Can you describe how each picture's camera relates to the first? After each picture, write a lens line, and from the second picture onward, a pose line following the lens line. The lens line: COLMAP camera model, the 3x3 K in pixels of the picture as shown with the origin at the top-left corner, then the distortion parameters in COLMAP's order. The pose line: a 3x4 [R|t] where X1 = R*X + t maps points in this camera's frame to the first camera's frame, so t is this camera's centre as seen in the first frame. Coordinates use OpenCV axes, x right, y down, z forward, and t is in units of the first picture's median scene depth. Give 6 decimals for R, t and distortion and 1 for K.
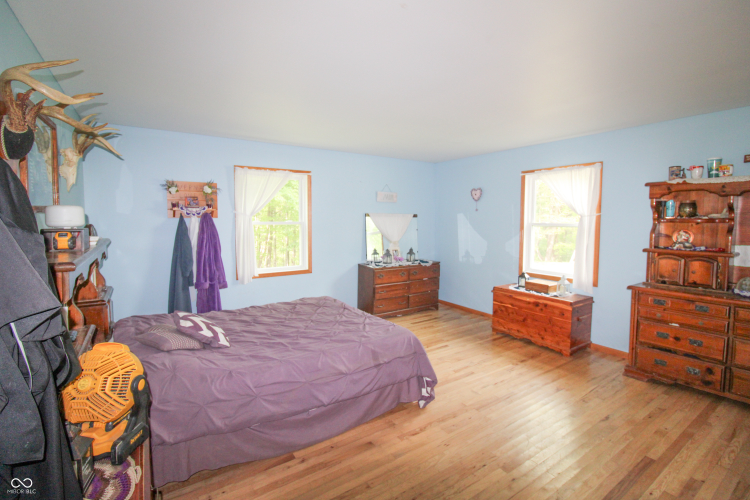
lens RADIAL K [[347.6, 0, 379.1], [0, 347.6, 239.7], [0, 0, 1]] dist [-0.001854, -0.000420]
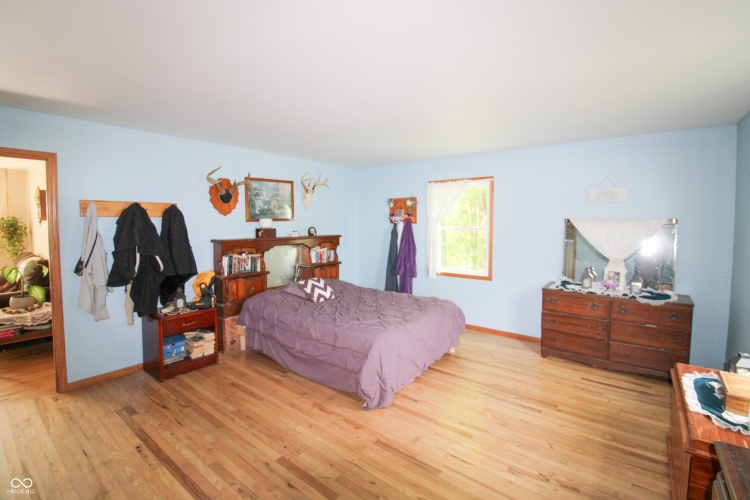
lens RADIAL K [[342.9, 0, 376.9], [0, 342.9, 240.2], [0, 0, 1]] dist [-0.002858, -0.011493]
pose [[0.302621, 0.051666, -0.951710, 0.727763], [-0.061456, 0.997510, 0.034611, -0.036486], [0.951128, 0.048014, 0.305042, 0.474020]]
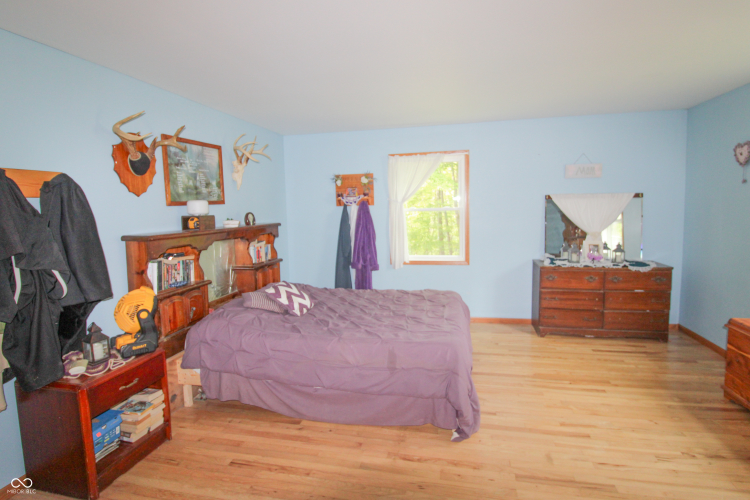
lens RADIAL K [[379.4, 0, 377.3], [0, 379.4, 241.5], [0, 0, 1]] dist [-0.000039, -0.013301]
pose [[0.687606, 0.047459, -0.724531, 0.410091], [-0.020766, 0.998739, 0.045712, -0.004485], [0.725787, -0.016386, 0.687724, 0.193727]]
